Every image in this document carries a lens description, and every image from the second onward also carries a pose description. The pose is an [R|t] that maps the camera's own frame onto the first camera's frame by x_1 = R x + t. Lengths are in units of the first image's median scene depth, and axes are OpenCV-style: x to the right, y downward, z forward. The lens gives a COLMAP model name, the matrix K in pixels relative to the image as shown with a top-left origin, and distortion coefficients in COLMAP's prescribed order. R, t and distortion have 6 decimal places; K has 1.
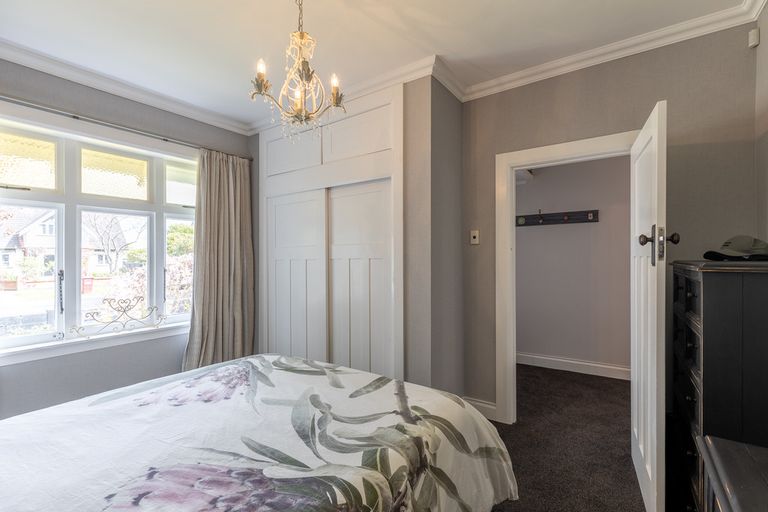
lens RADIAL K [[353.0, 0, 383.7], [0, 353.0, 256.9], [0, 0, 1]] dist [-0.000938, -0.002114]
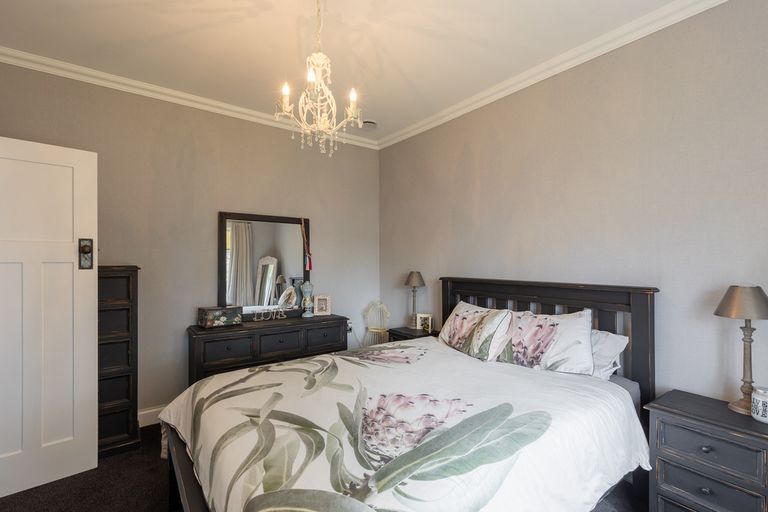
lens RADIAL K [[353.0, 0, 384.3], [0, 353.0, 258.1], [0, 0, 1]] dist [-0.000938, -0.002114]
pose [[-0.948475, 0.009102, 0.316722, -0.737515], [0.006557, 0.999937, -0.009101, 0.002499], [-0.316785, -0.006555, -0.948475, 1.882462]]
